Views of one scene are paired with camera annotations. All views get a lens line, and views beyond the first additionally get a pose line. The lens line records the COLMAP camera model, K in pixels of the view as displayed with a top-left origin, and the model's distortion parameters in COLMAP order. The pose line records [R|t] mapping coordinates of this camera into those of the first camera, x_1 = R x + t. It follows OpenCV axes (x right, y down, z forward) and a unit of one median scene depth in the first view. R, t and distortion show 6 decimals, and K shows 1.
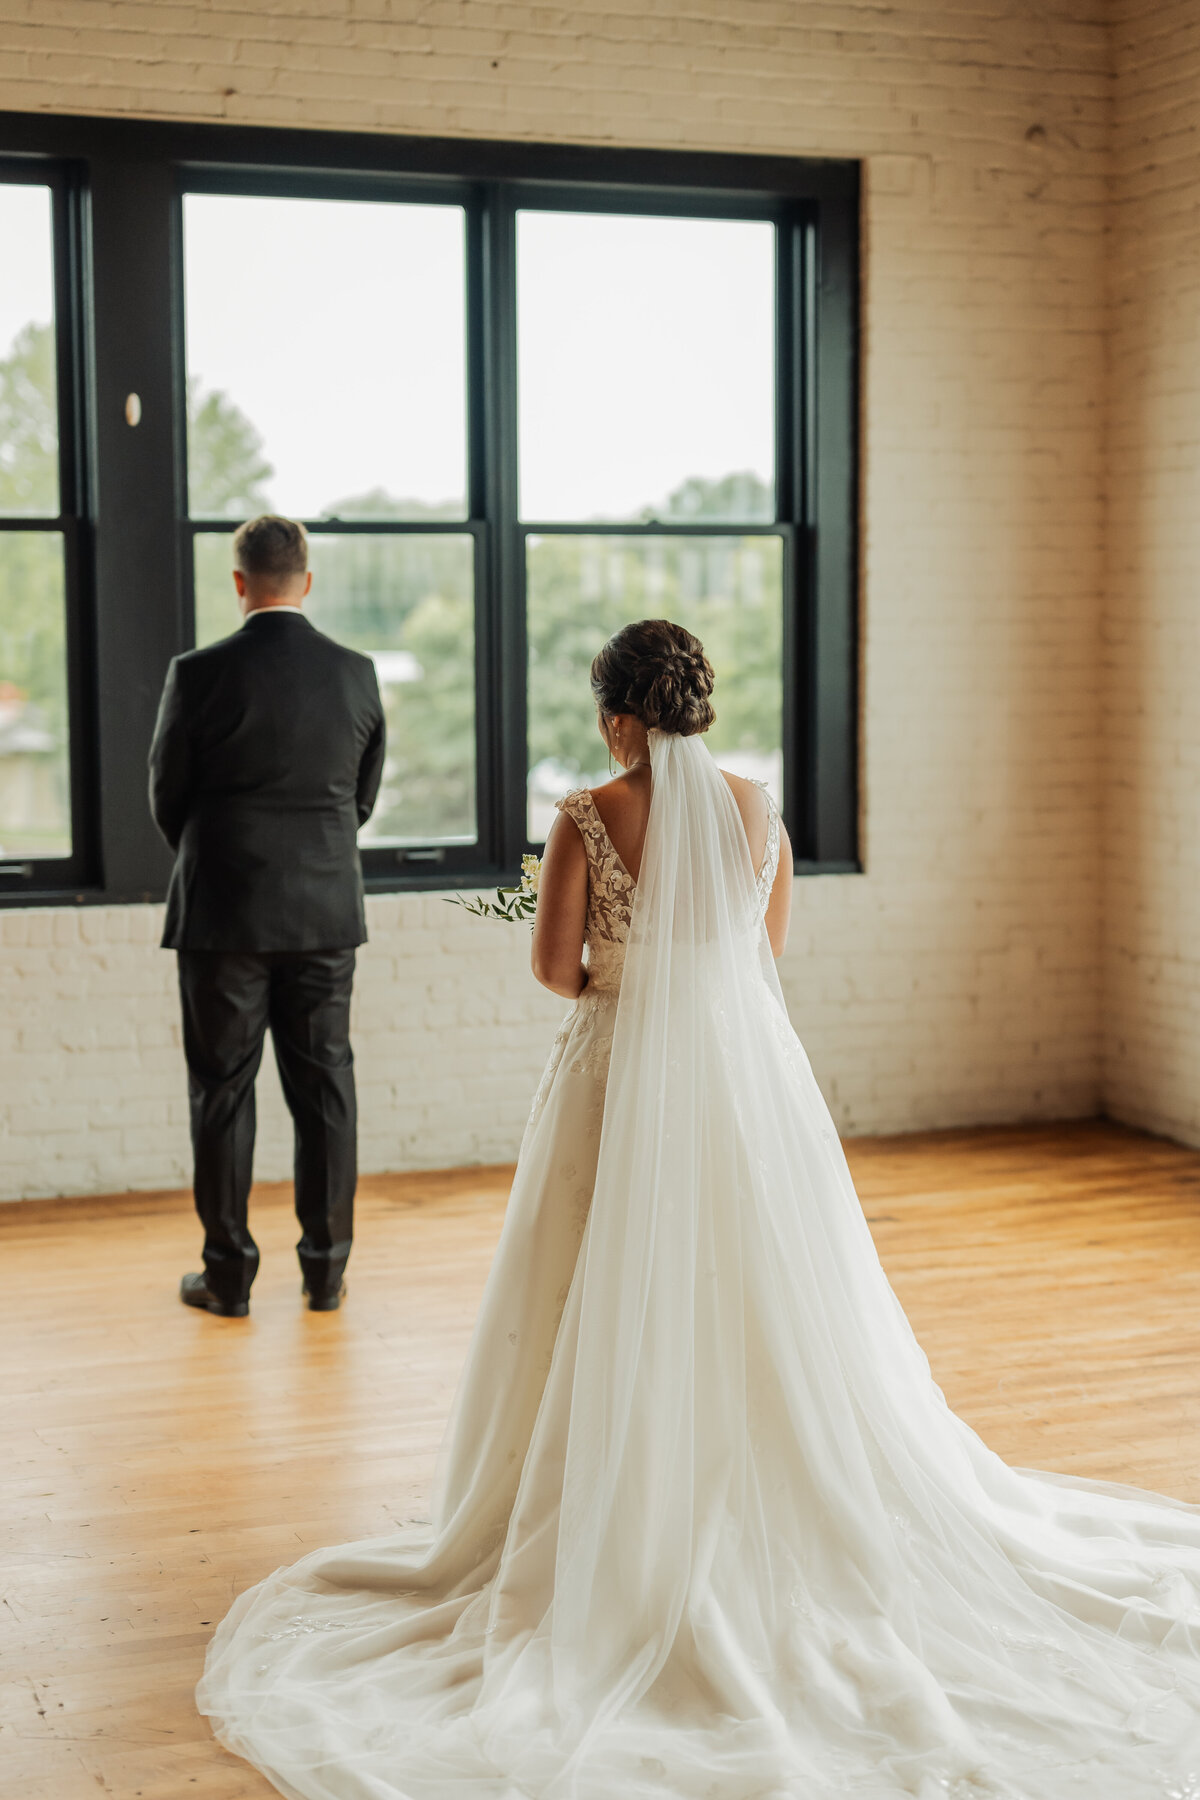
lens RADIAL K [[2781.5, 0, 599.4], [0, 2781.5, 901.1], [0, 0, 1]] dist [-0.010706, 0.000000]
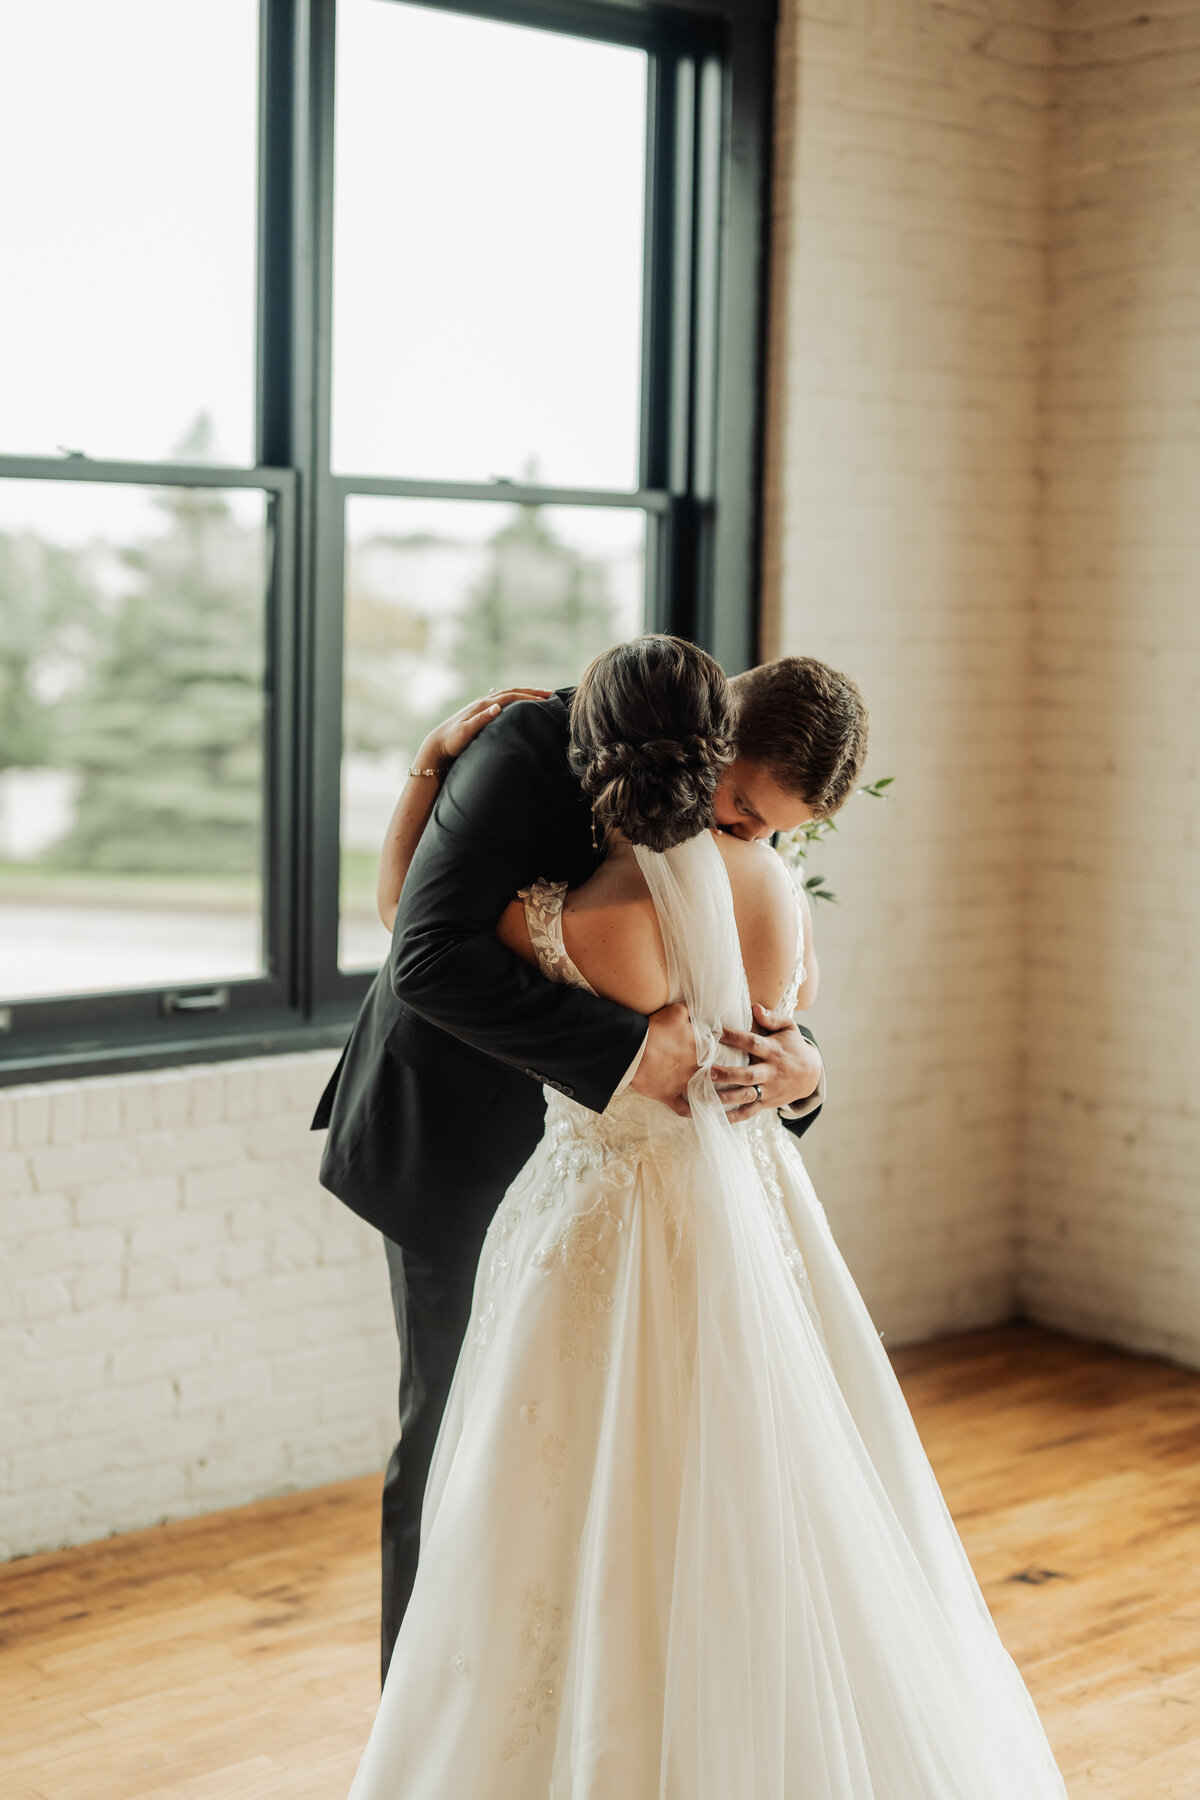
lens RADIAL K [[2781.5, 0, 532.3], [0, 2781.5, 839.2], [0, 0, 1]] dist [-0.010706, 0.000000]
pose [[0.947966, -0.003096, 0.318355, -0.181849], [0.009638, 0.999773, -0.018977, -0.037923], [-0.318225, 0.021058, 0.947781, 0.365154]]
